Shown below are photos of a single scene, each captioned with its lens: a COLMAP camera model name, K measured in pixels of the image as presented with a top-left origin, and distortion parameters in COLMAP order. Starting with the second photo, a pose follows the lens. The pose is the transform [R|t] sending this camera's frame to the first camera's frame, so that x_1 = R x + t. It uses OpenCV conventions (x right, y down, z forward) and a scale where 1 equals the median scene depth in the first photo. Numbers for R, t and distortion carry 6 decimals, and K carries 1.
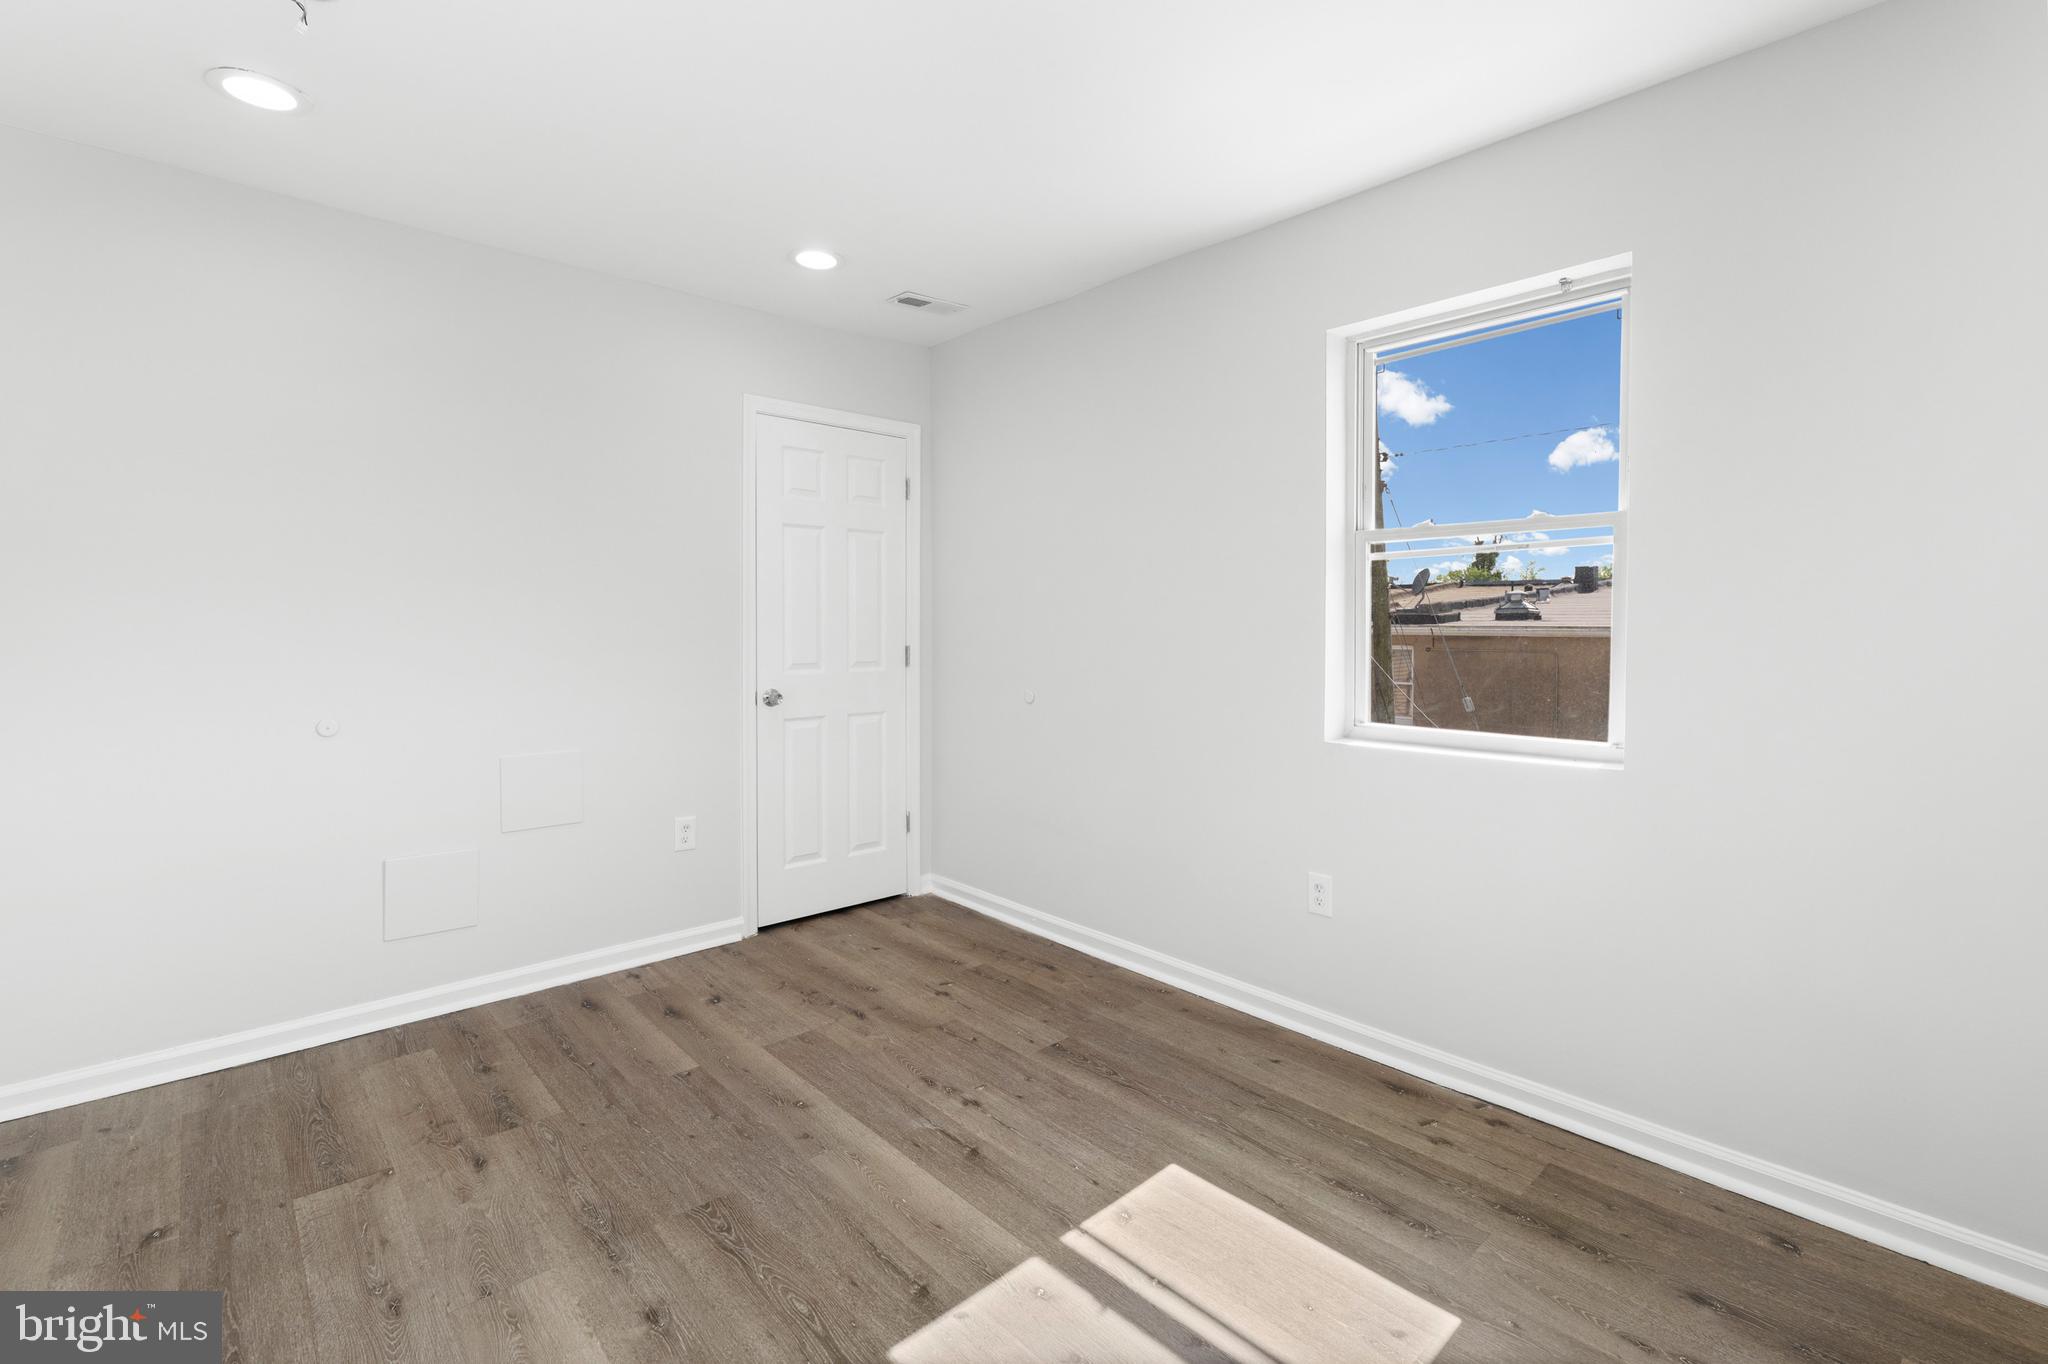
lens RADIAL K [[919.4, 0, 1025.5], [0, 919.4, 662.7], [0, 0, 1]] dist [-0.008885, 0.001852]
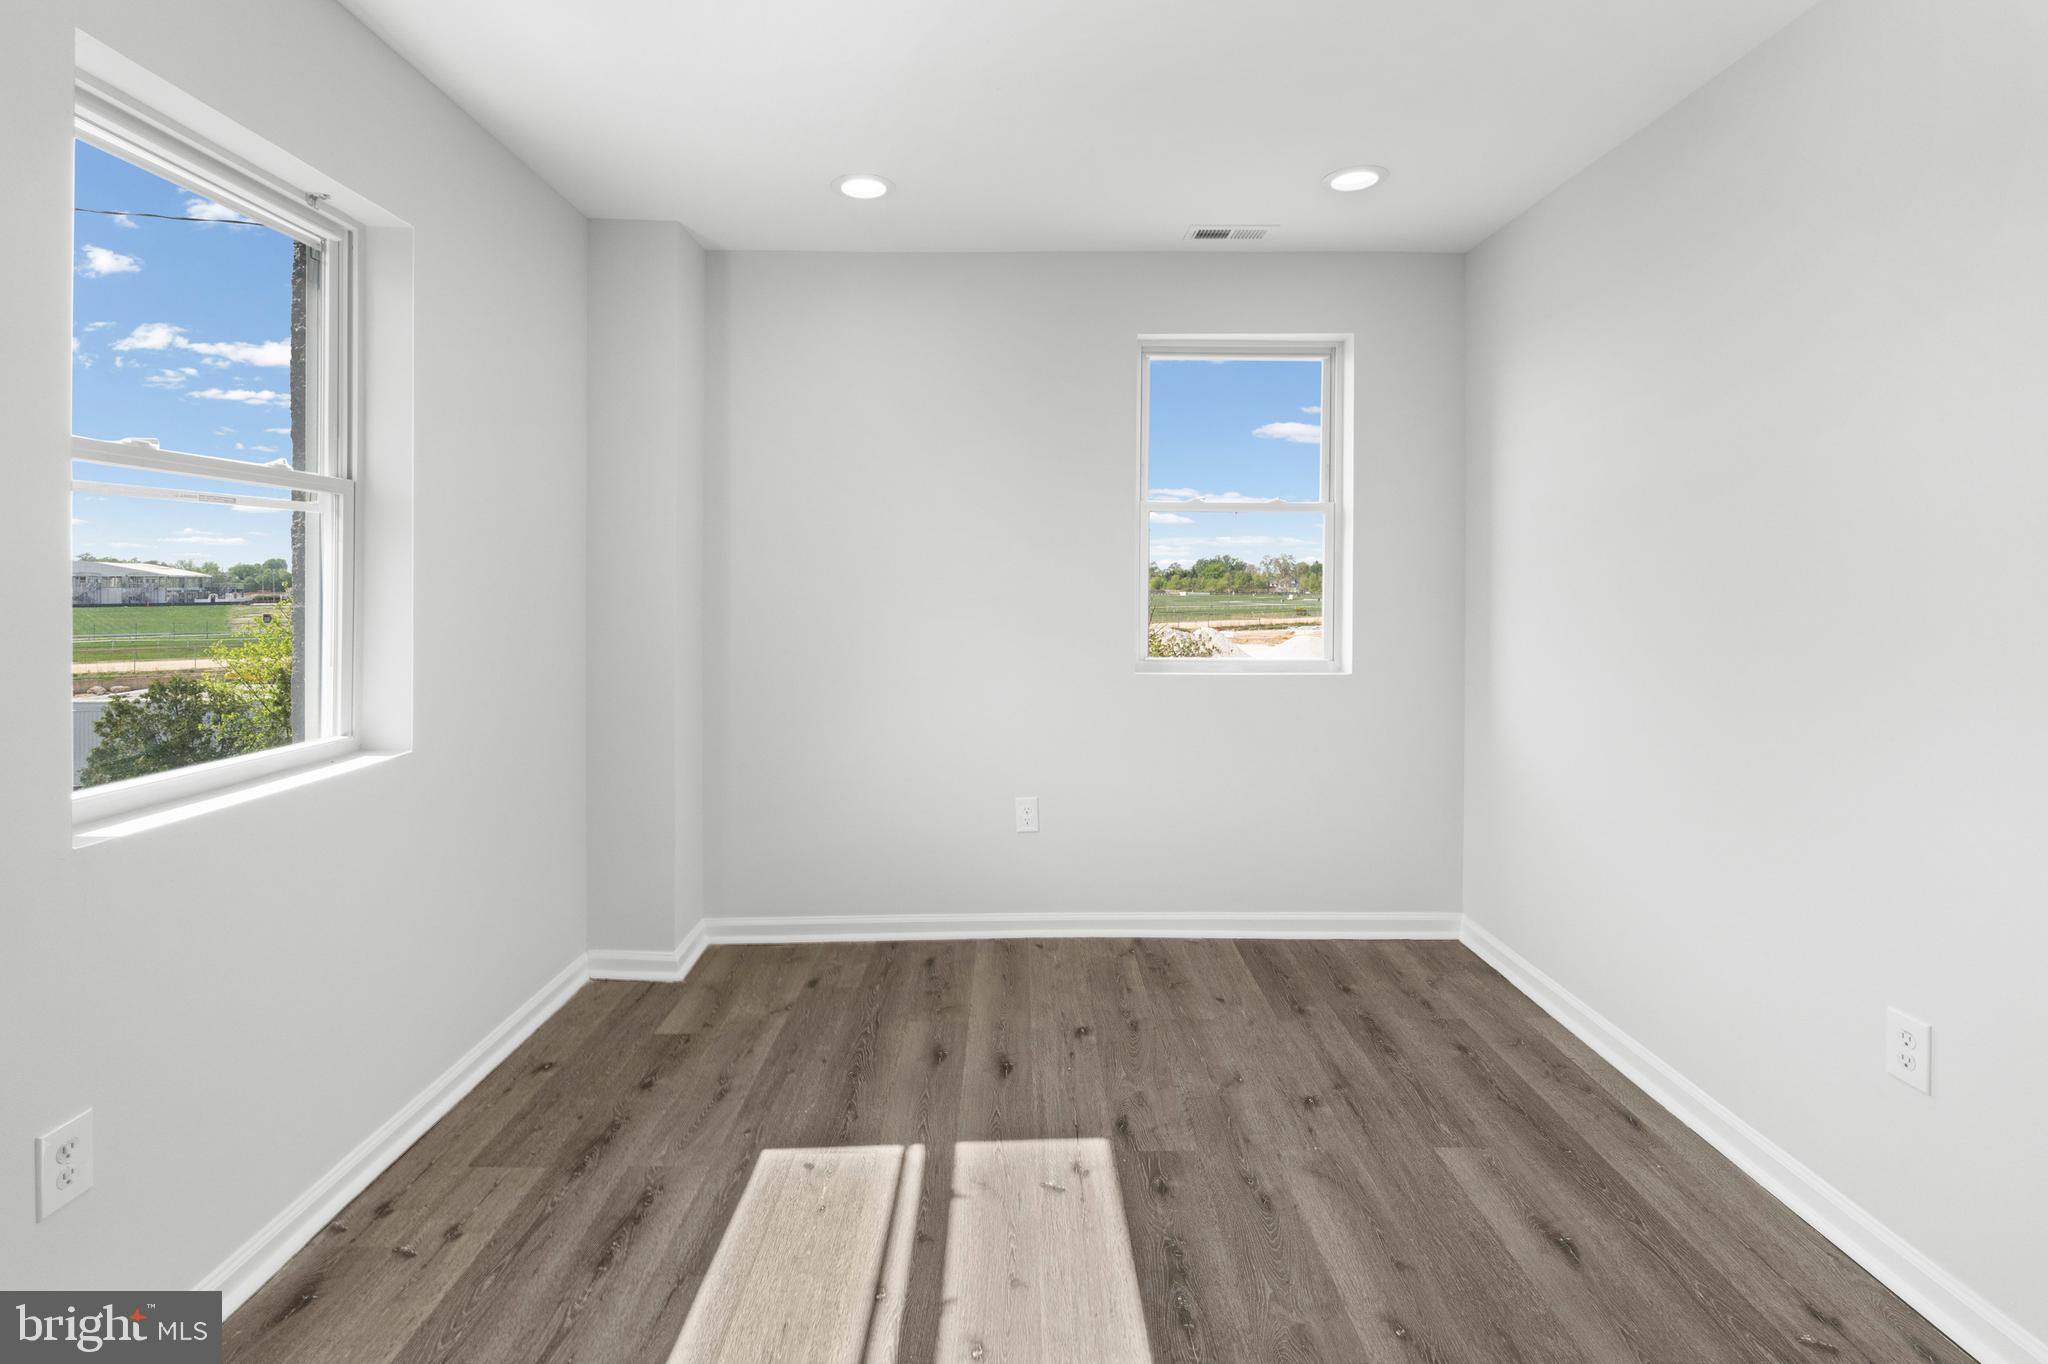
lens RADIAL K [[919.4, 0, 1025.9], [0, 919.4, 604.5], [0, 0, 1]] dist [-0.008885, 0.001852]
pose [[-0.752299, -0.013925, 0.658675, -0.458272], [0.021236, 0.998745, 0.045369, -0.068124], [-0.658479, 0.048118, -0.751059, 1.218385]]
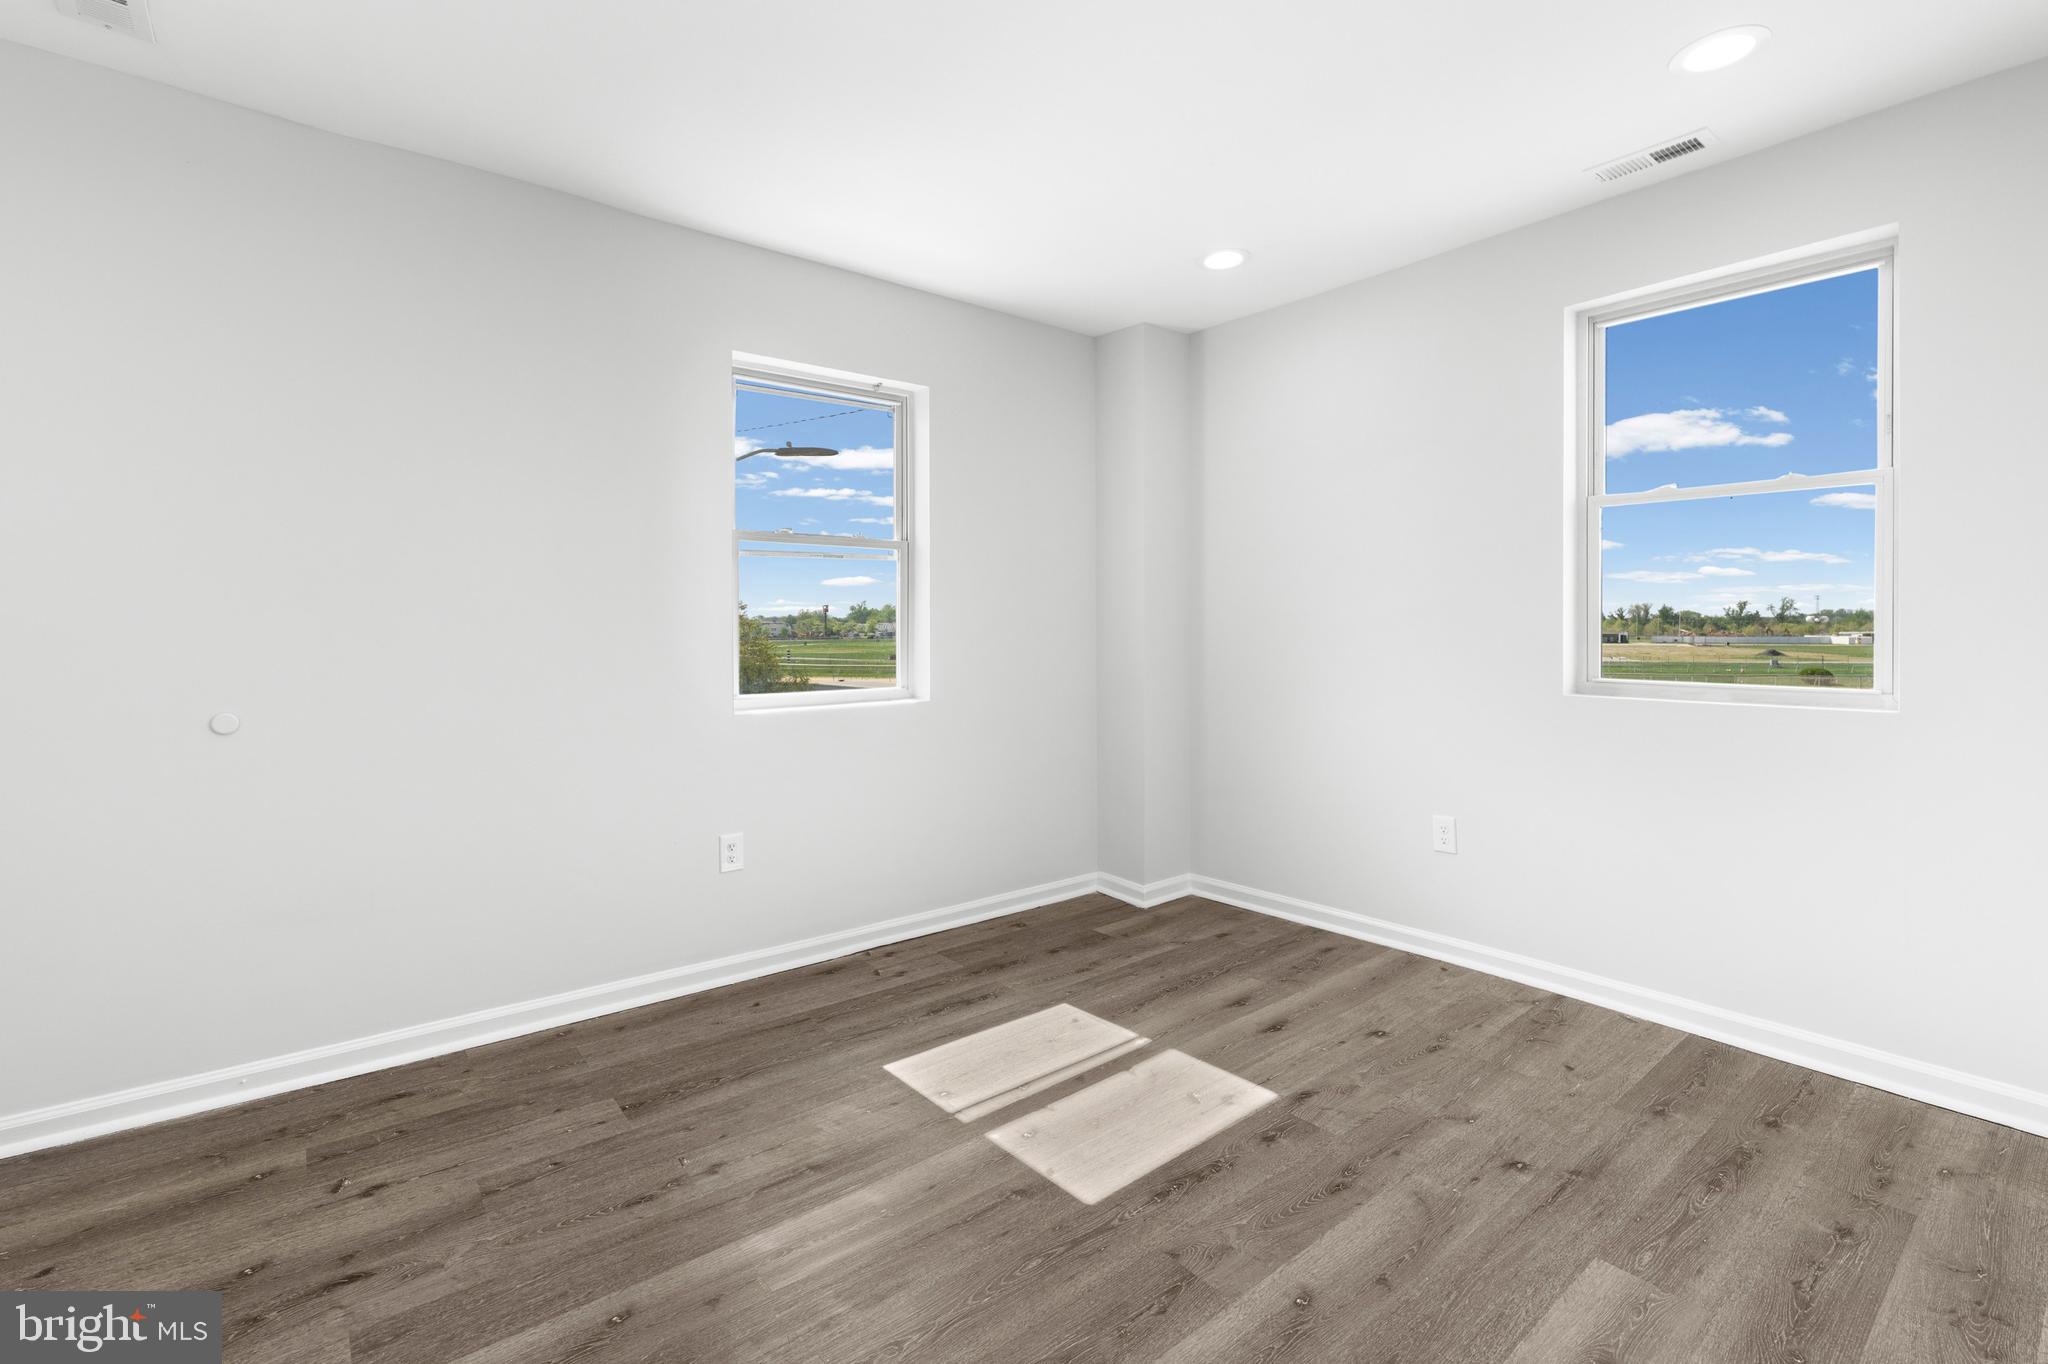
lens RADIAL K [[919.4, 0, 1044.6], [0, 919.4, 660.9], [0, 0, 1]] dist [-0.008885, 0.001852]
pose [[0.037290, -0.036807, 0.998626, -0.925086], [0.037901, 0.998655, 0.035392, -0.006603], [-0.998585, 0.036529, 0.038635, 0.684261]]
